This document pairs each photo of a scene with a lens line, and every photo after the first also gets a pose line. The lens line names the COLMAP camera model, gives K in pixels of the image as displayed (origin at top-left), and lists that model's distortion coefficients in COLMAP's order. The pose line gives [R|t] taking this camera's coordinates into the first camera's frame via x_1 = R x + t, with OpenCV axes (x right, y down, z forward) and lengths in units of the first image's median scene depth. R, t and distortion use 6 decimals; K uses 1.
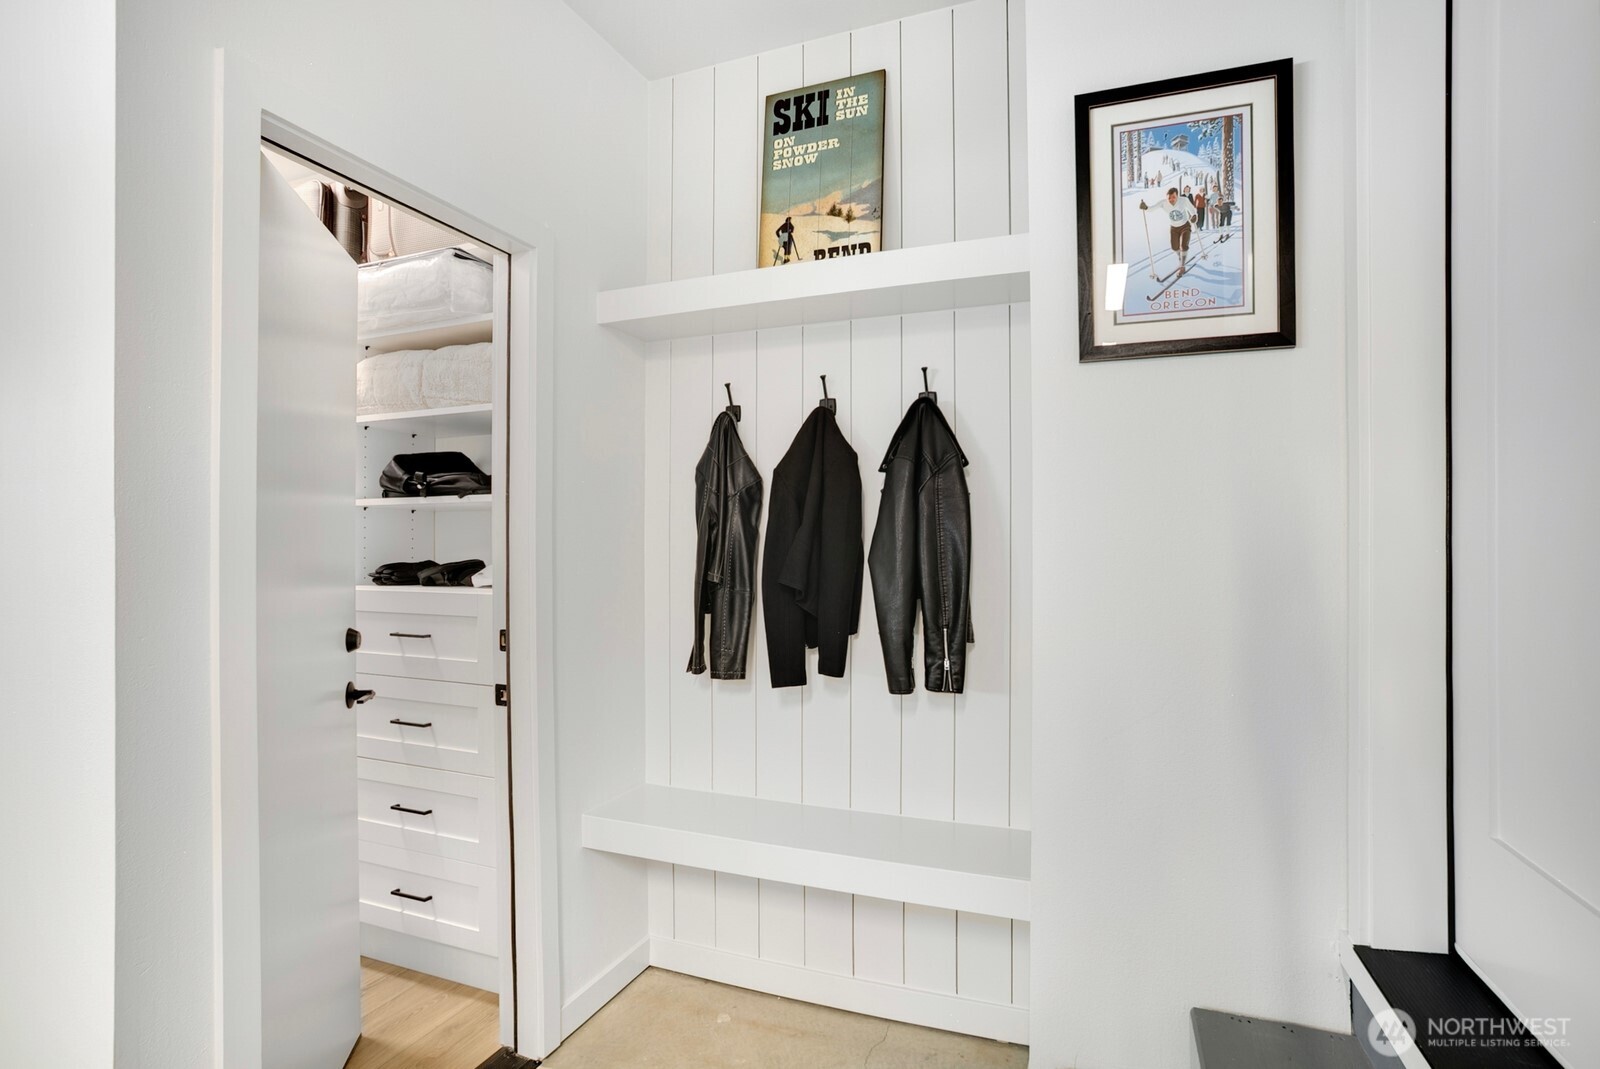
lens RADIAL K [[782.8, 0, 799.2], [0, 782.8, 537.6], [0, 0, 1]] dist [-0.080727, 0.038842]
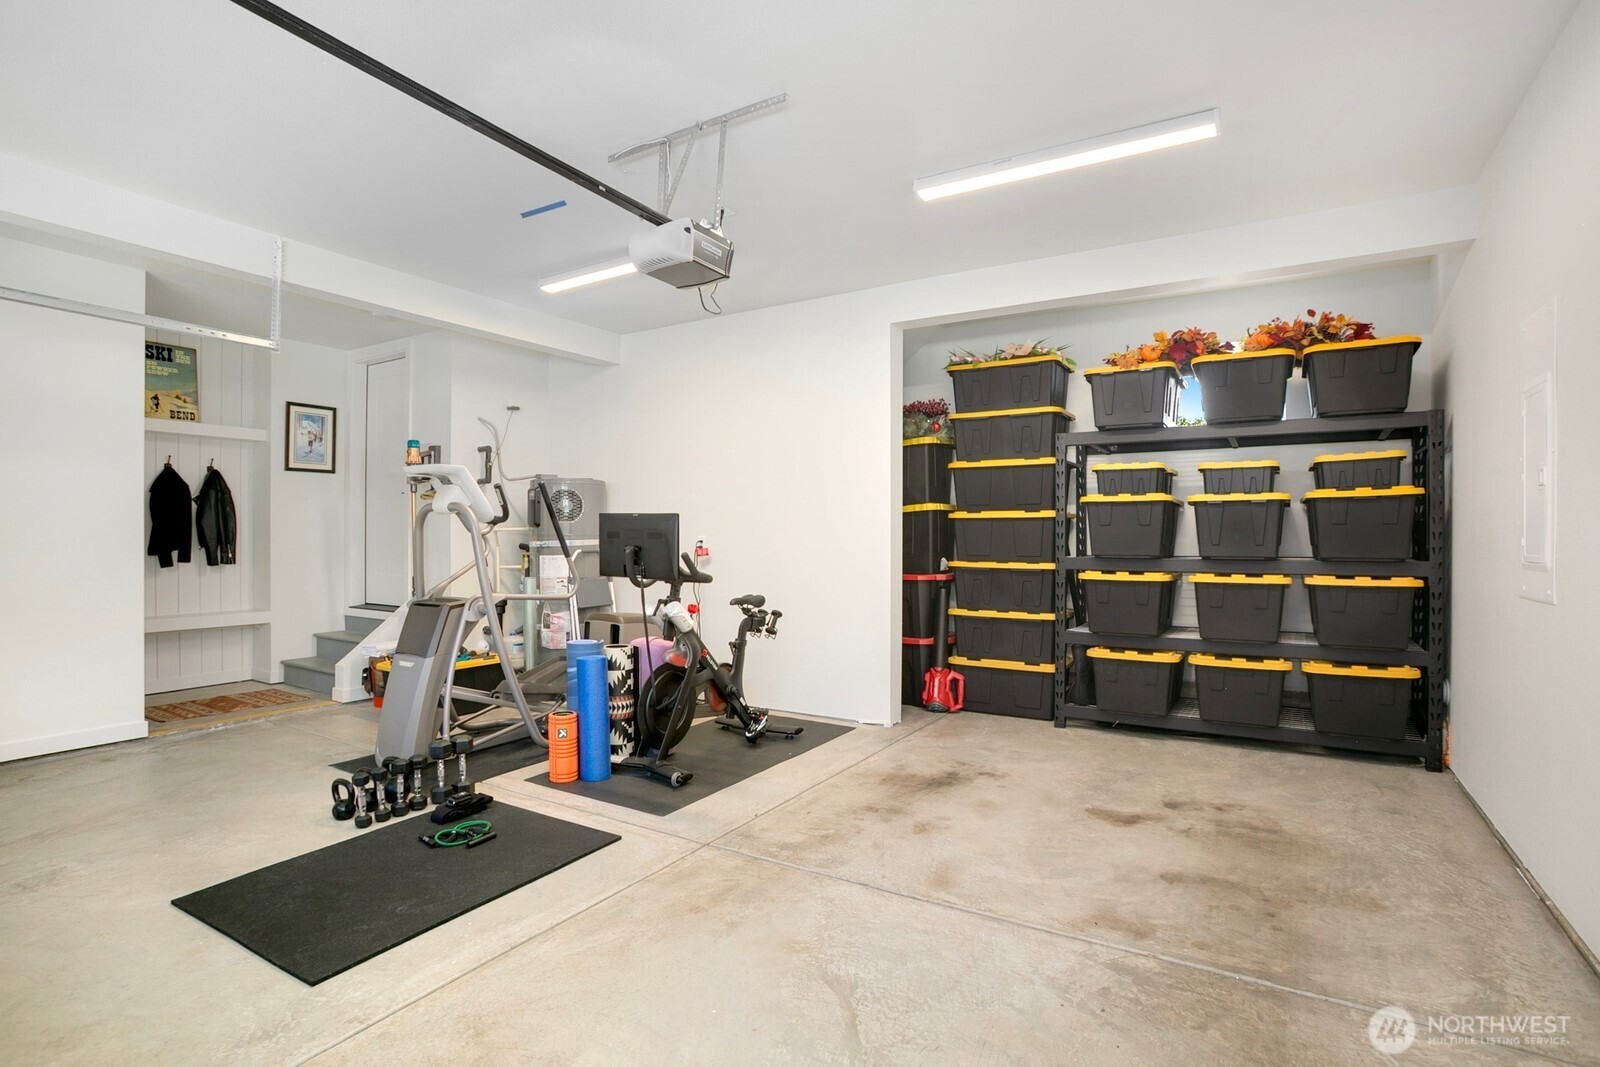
lens RADIAL K [[782.8, 0, 799.2], [0, 782.8, 536.6], [0, 0, 1]] dist [-0.080727, 0.038842]
pose [[0.177387, 0.002734, 0.984137, -2.226746], [0.001781, 0.999994, -0.003099, 0.090930], [-0.984140, 0.002303, 0.177381, -1.681517]]
